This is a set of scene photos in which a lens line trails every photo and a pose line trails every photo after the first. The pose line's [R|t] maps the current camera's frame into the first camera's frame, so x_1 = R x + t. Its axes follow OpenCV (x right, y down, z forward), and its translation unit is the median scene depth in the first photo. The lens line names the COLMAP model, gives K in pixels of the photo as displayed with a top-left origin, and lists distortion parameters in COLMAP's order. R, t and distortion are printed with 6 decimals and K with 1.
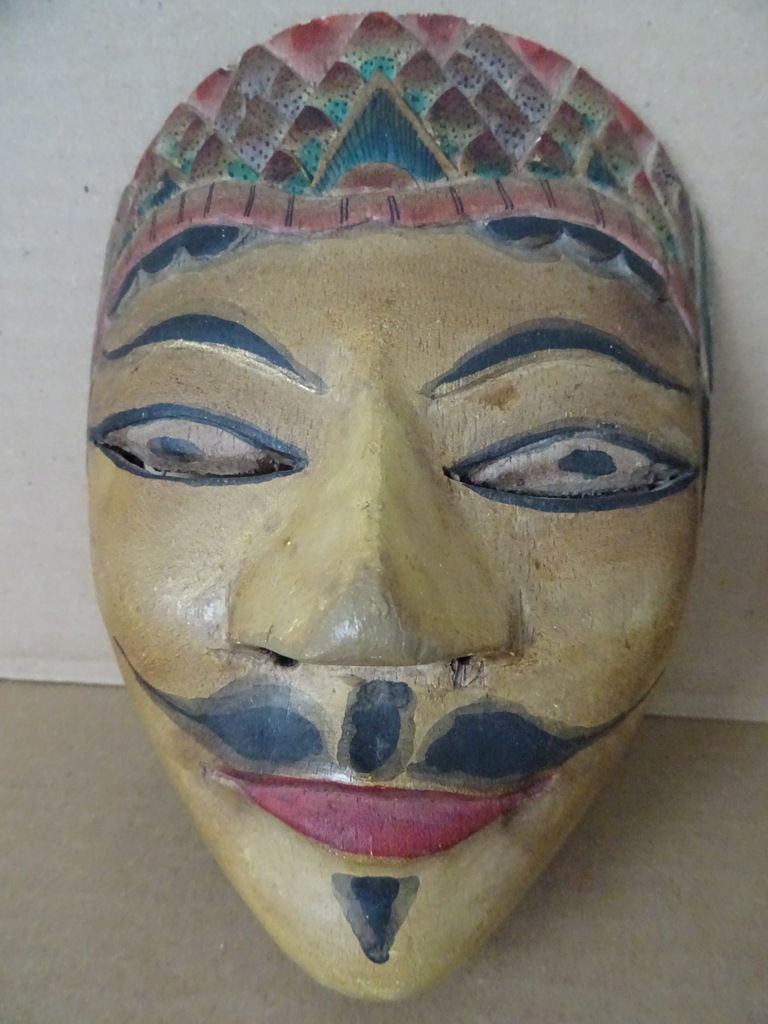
lens RADIAL K [[713.8, 0, 384.0], [0, 713.8, 512.0], [0, 0, 1]] dist [-0.008944, -0.002779]
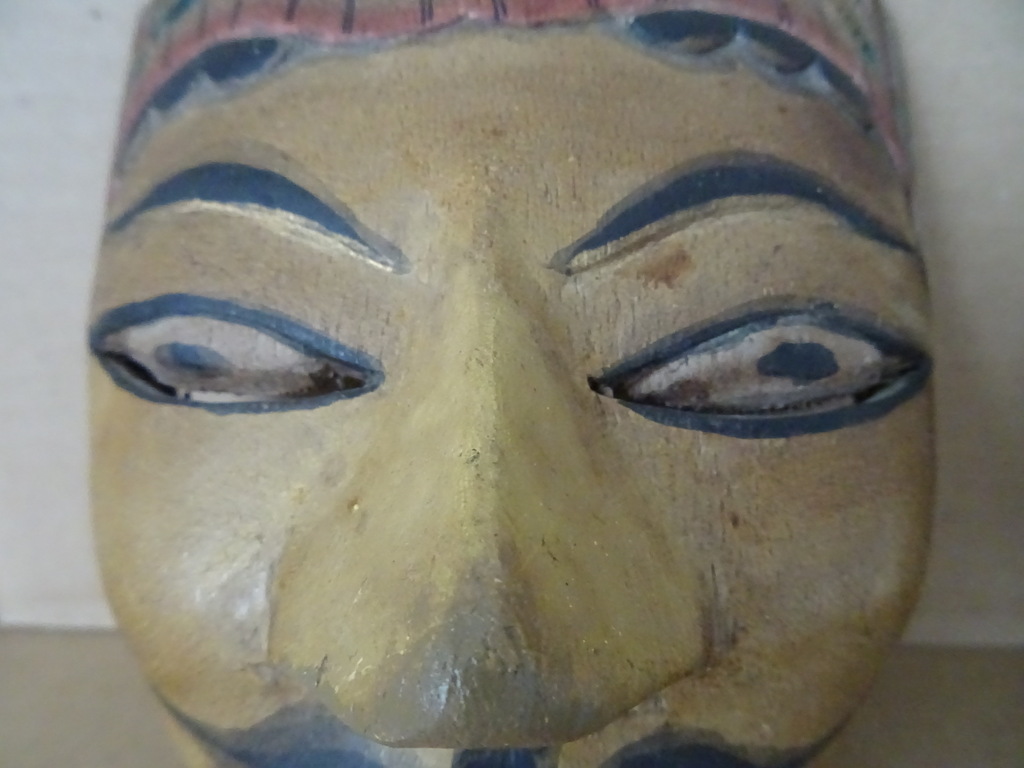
lens RADIAL K [[713.8, 0, 492.8], [0, 713.8, 388.3], [0, 0, 1]] dist [-0.008944, -0.002779]
pose [[0.999403, -0.034019, 0.006071, -0.009311], [0.033953, 0.999367, 0.010638, -0.061735], [-0.006429, -0.010426, 0.999925, 0.330662]]
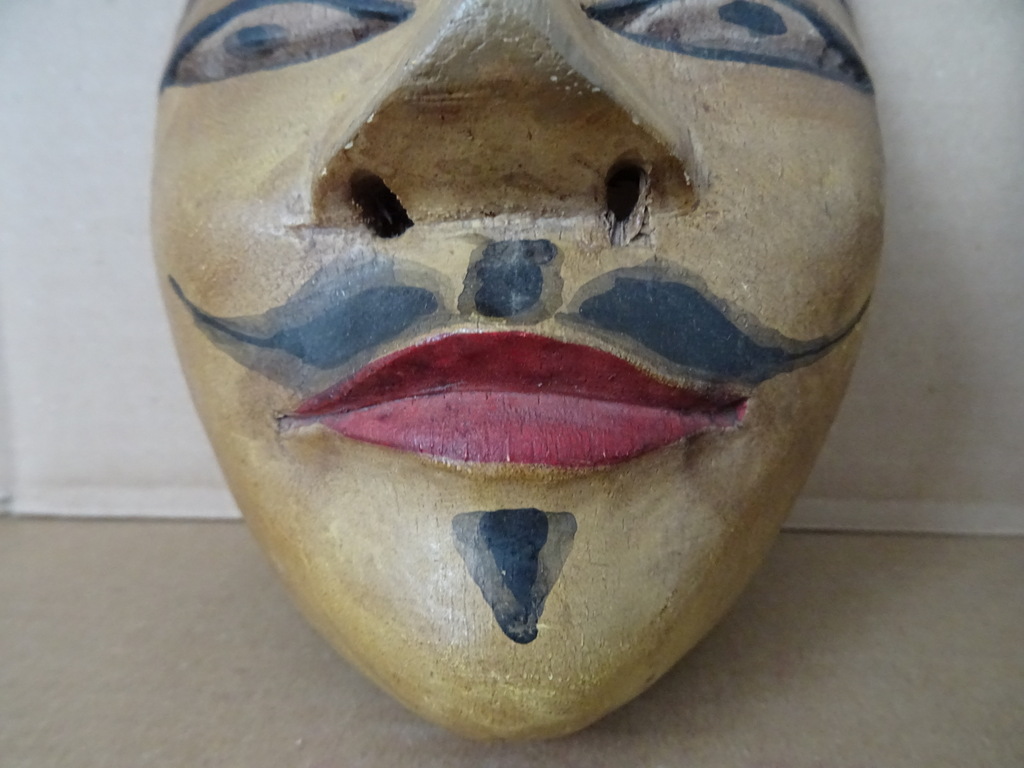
lens RADIAL K [[713.8, 0, 492.8], [0, 713.8, 388.3], [0, 0, 1]] dist [-0.008944, -0.002779]
pose [[0.999657, -0.024681, 0.008762, -0.035044], [0.025891, 0.981727, -0.188523, 0.507226], [-0.003948, 0.188685, 0.982030, 0.275232]]
